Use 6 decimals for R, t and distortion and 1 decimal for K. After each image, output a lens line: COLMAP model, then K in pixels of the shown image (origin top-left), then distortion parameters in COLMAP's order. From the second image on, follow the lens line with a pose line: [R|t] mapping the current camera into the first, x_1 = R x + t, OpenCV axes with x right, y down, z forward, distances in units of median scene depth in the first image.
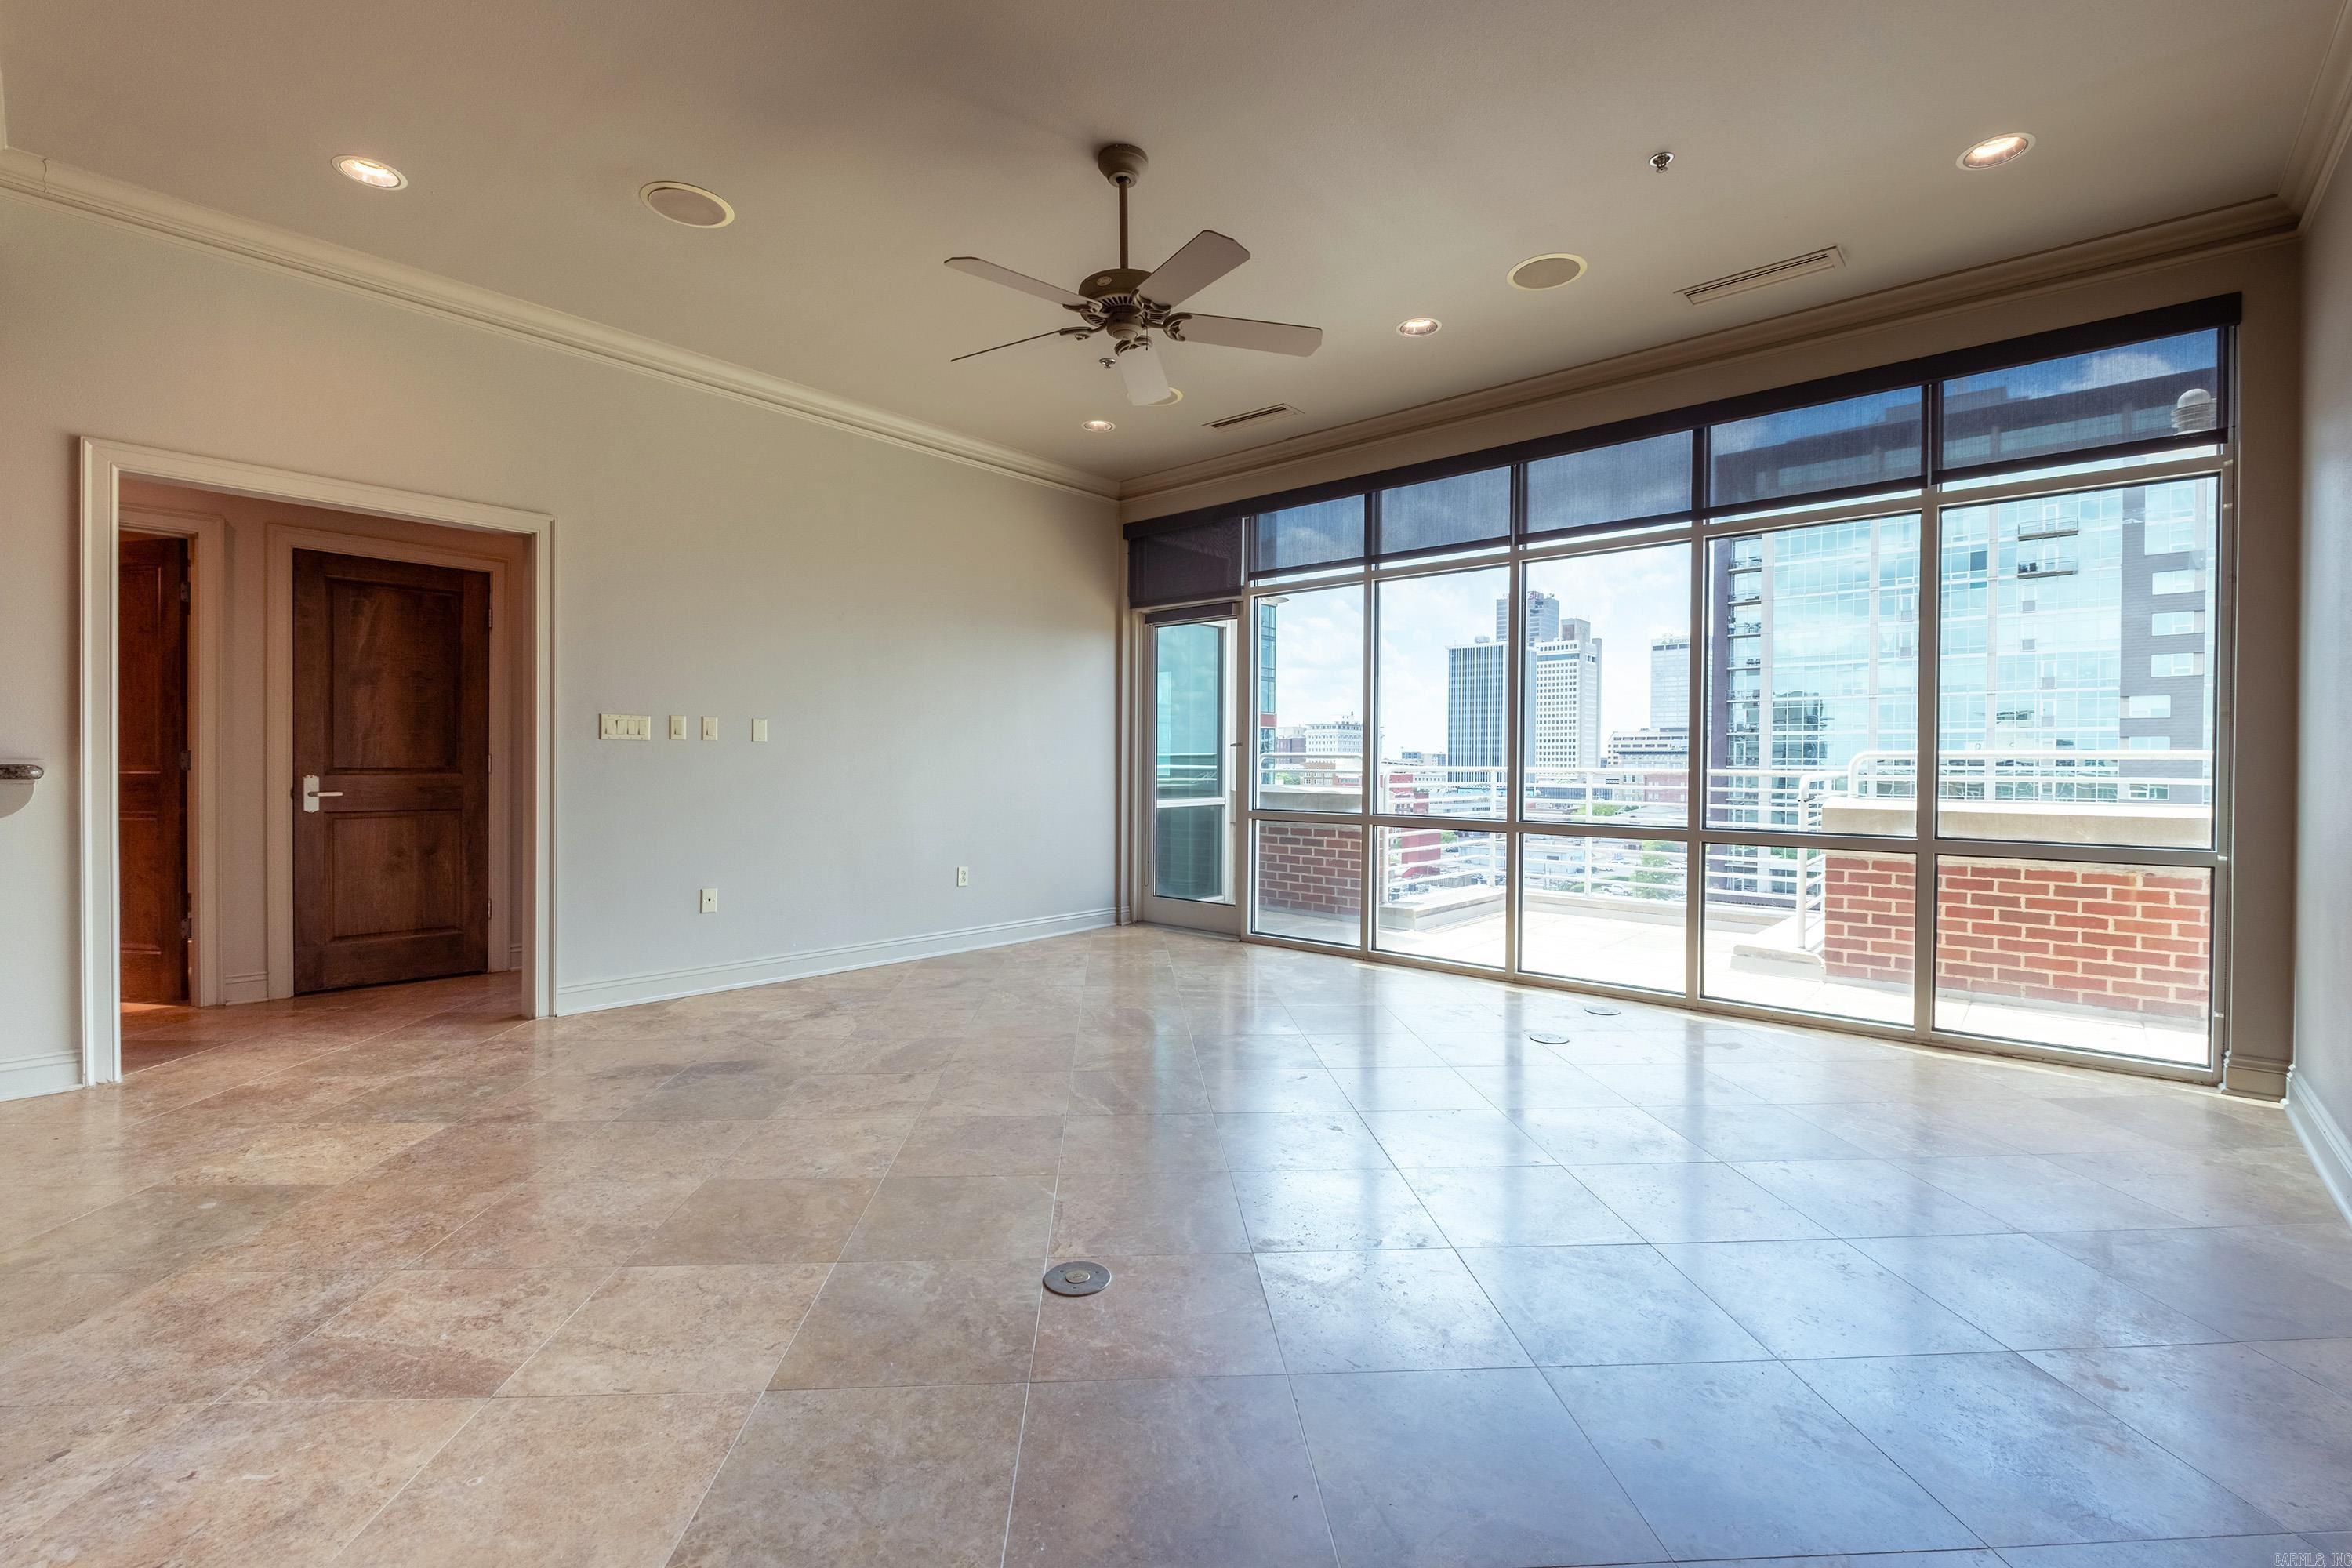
lens RADIAL K [[1017.0, 0, 1168.3], [0, 1017.0, 782.7], [0, 0, 1]] dist [-0.002414, -0.002633]
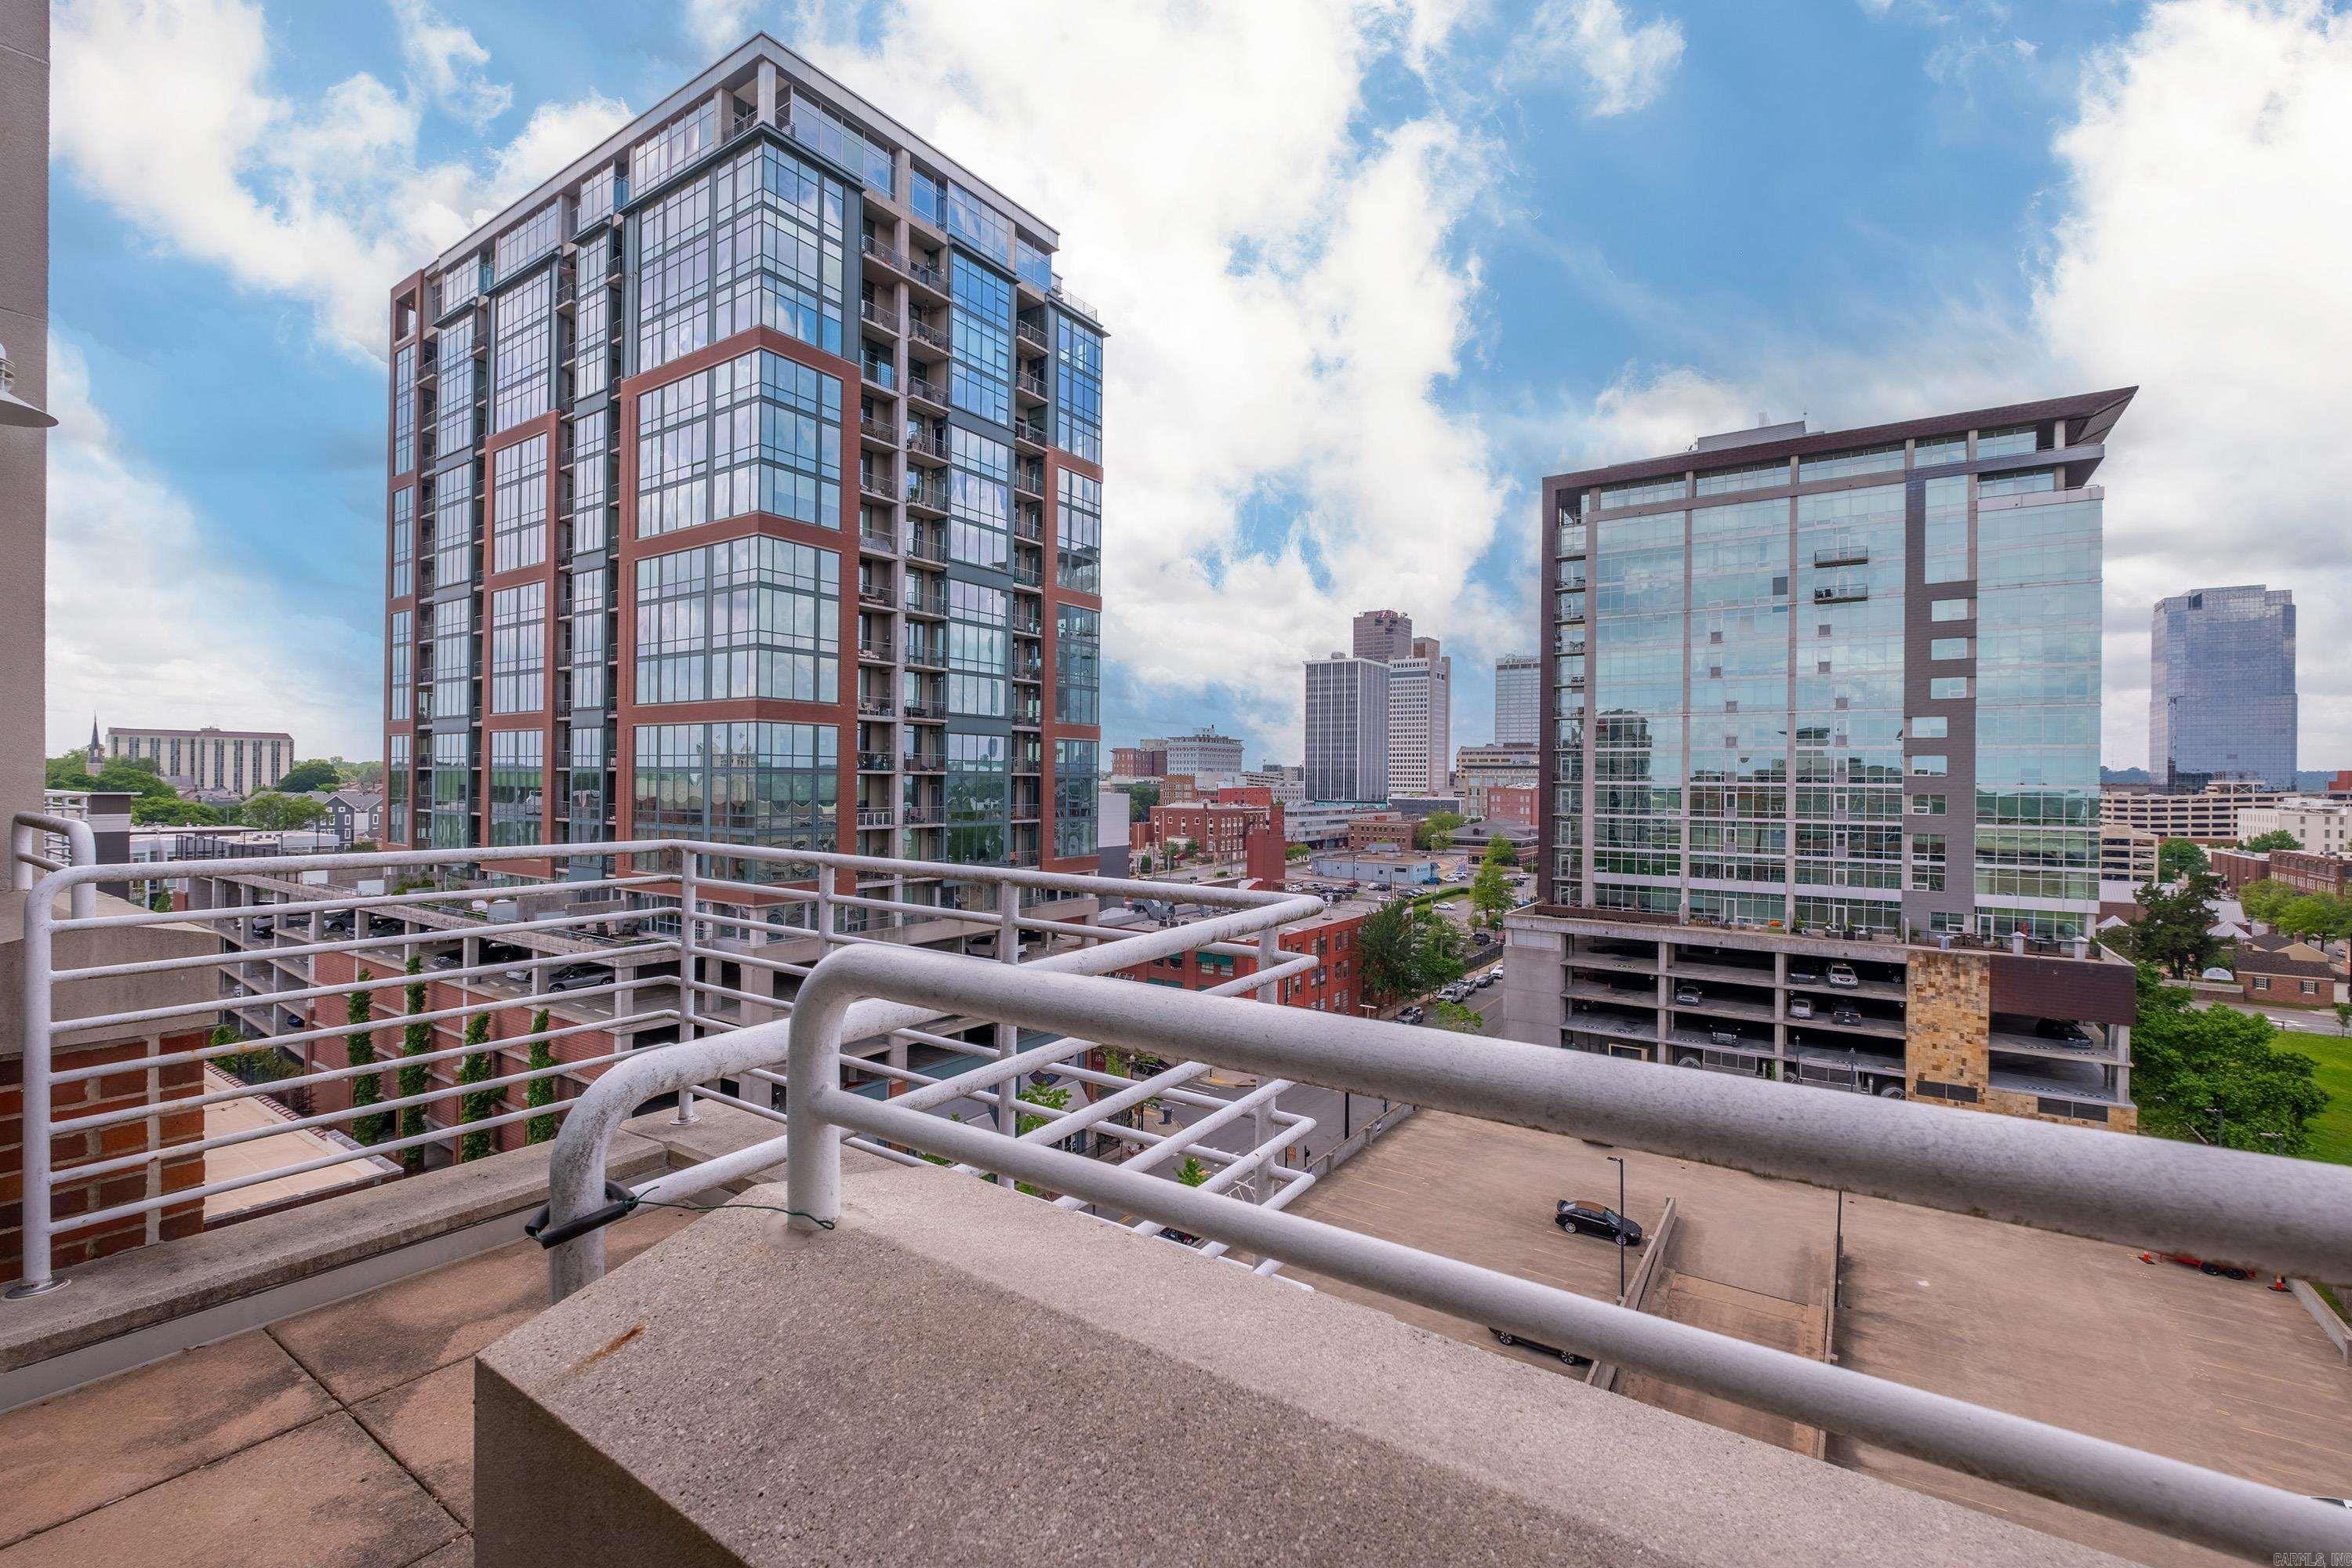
lens RADIAL K [[1017.0, 0, 1170.8], [0, 1017.0, 779.2], [0, 0, 1]] dist [-0.002414, -0.002633]
pose [[0.991281, 0.003332, 0.131720, 0.035064], [-0.001316, 0.999881, -0.015393, -0.002825], [-0.131756, 0.015086, 0.991167, 0.043461]]
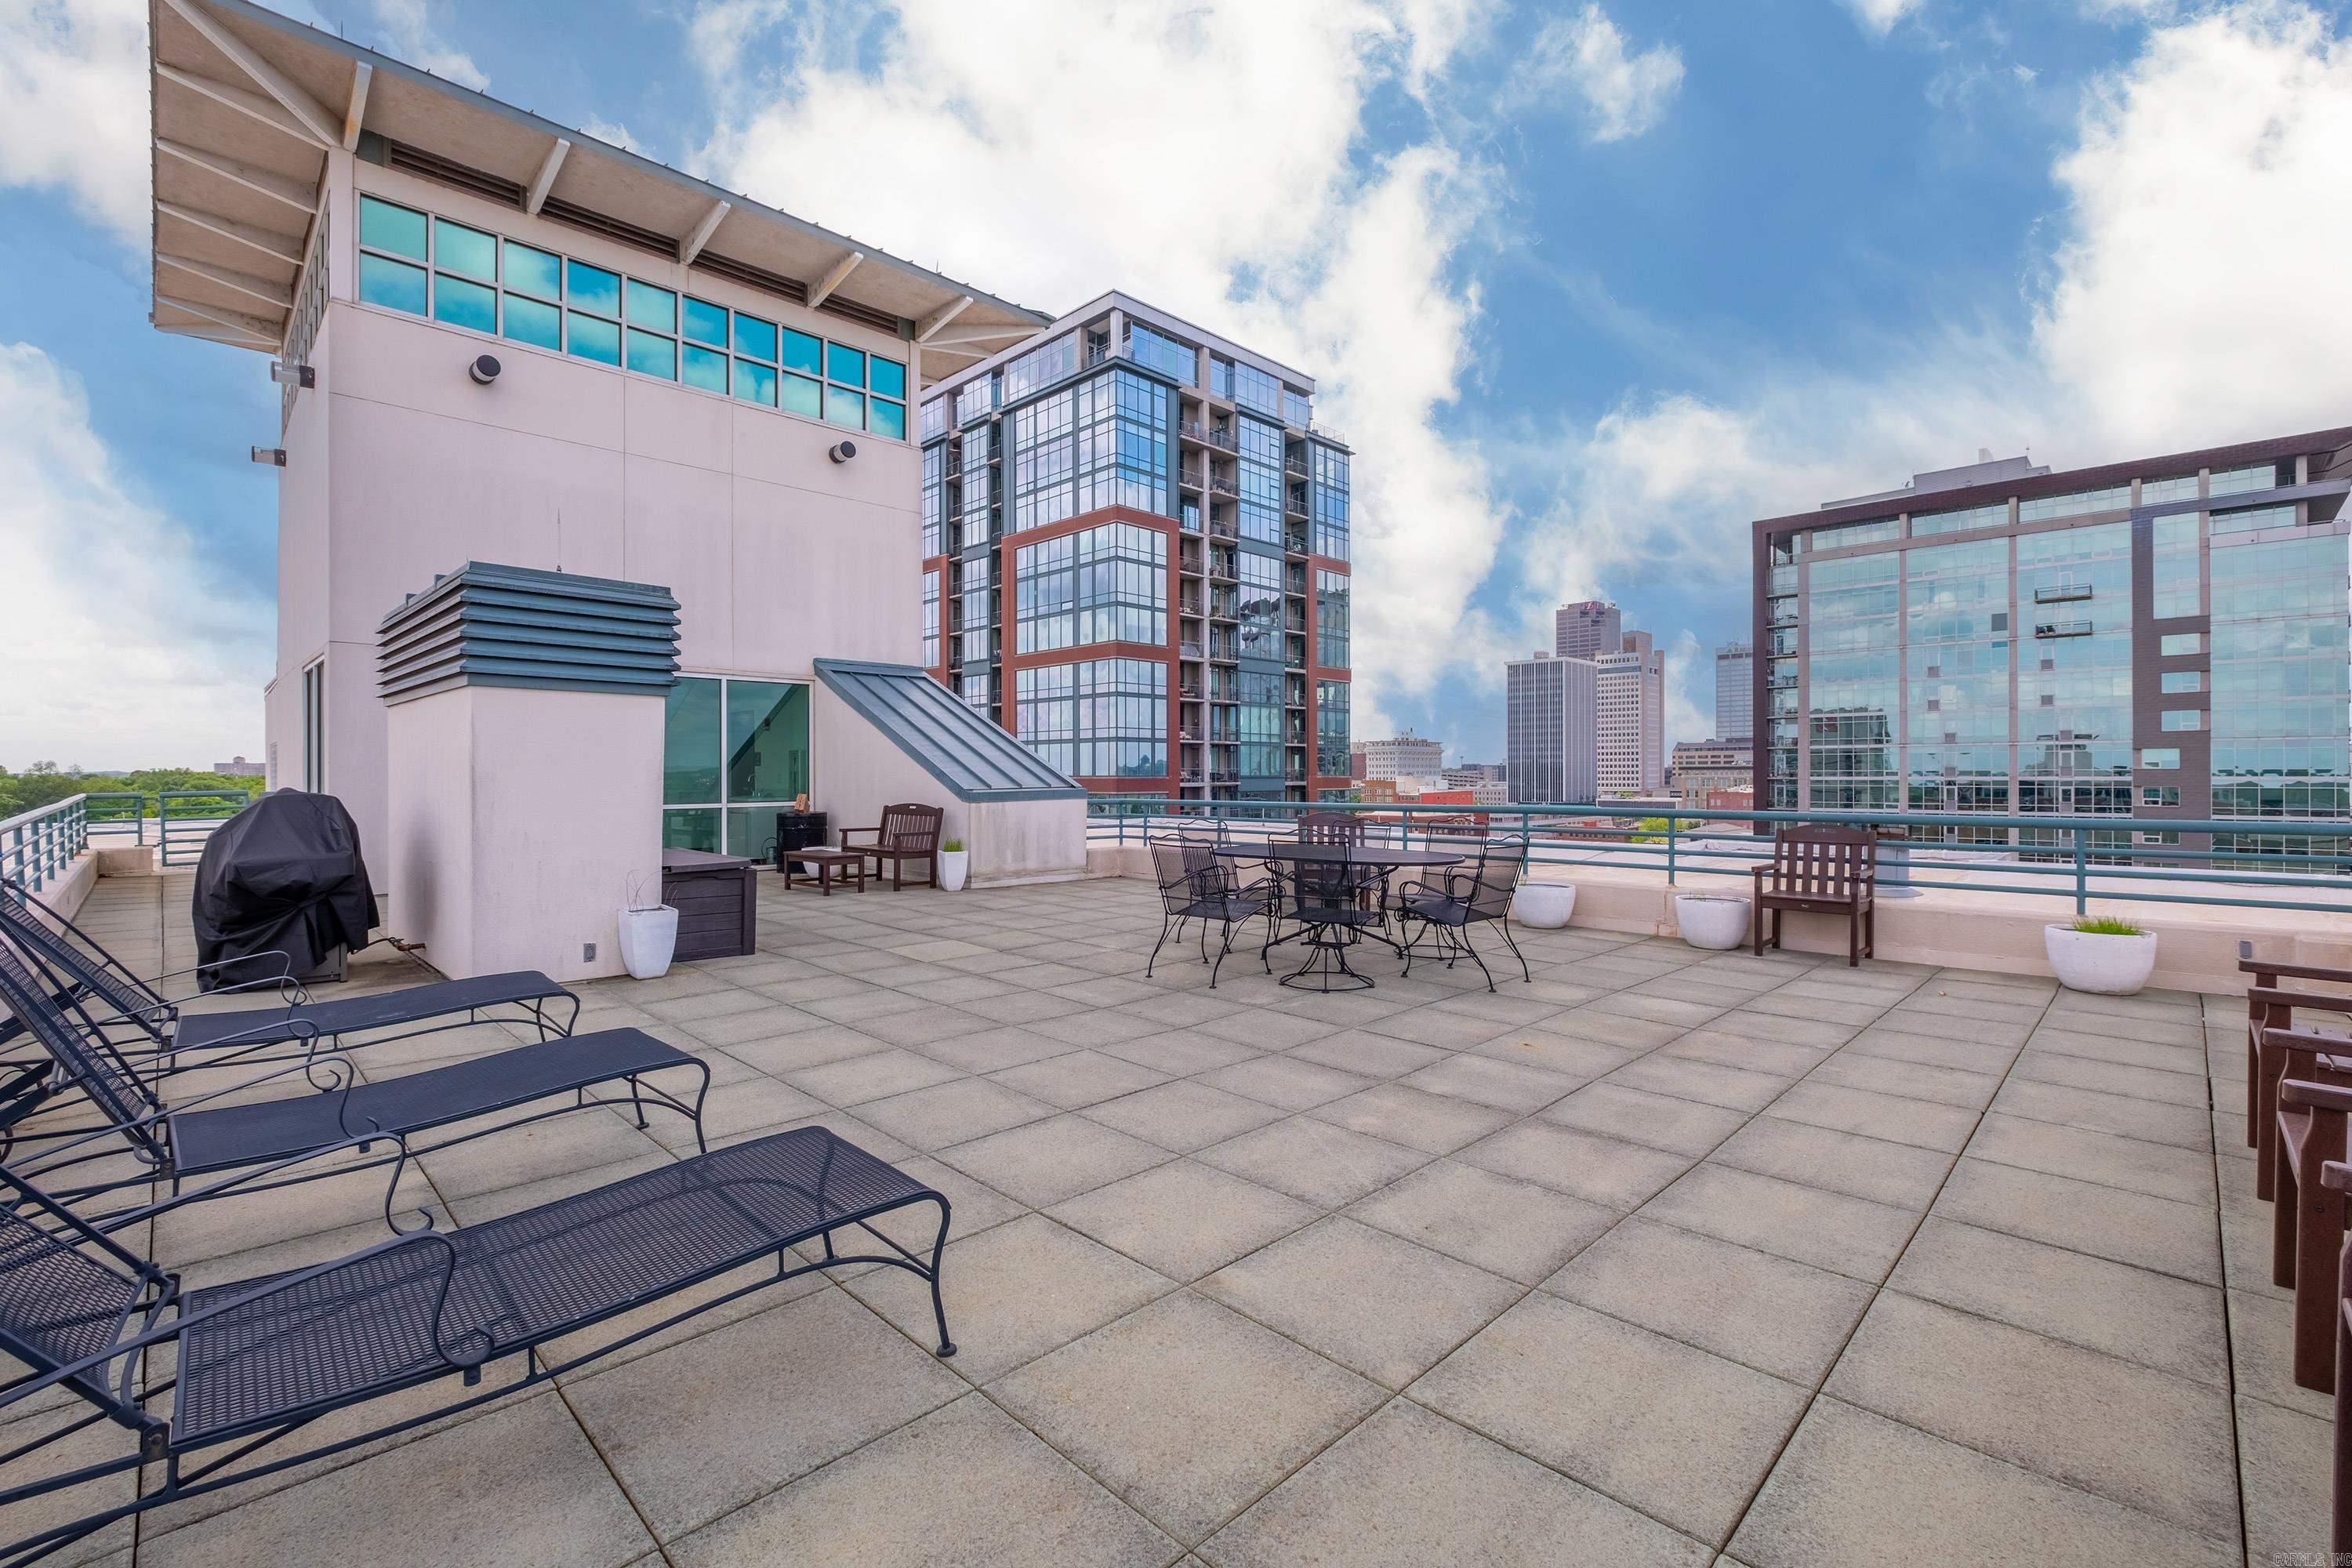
lens RADIAL K [[1017.0, 0, 1169.9], [0, 1017.0, 778.4], [0, 0, 1]] dist [-0.002414, -0.002633]
pose [[0.998513, -0.008707, -0.053807, -0.025080], [0.007995, 0.999878, -0.013424, -0.037695], [0.053918, 0.012973, 0.998461, -0.108910]]
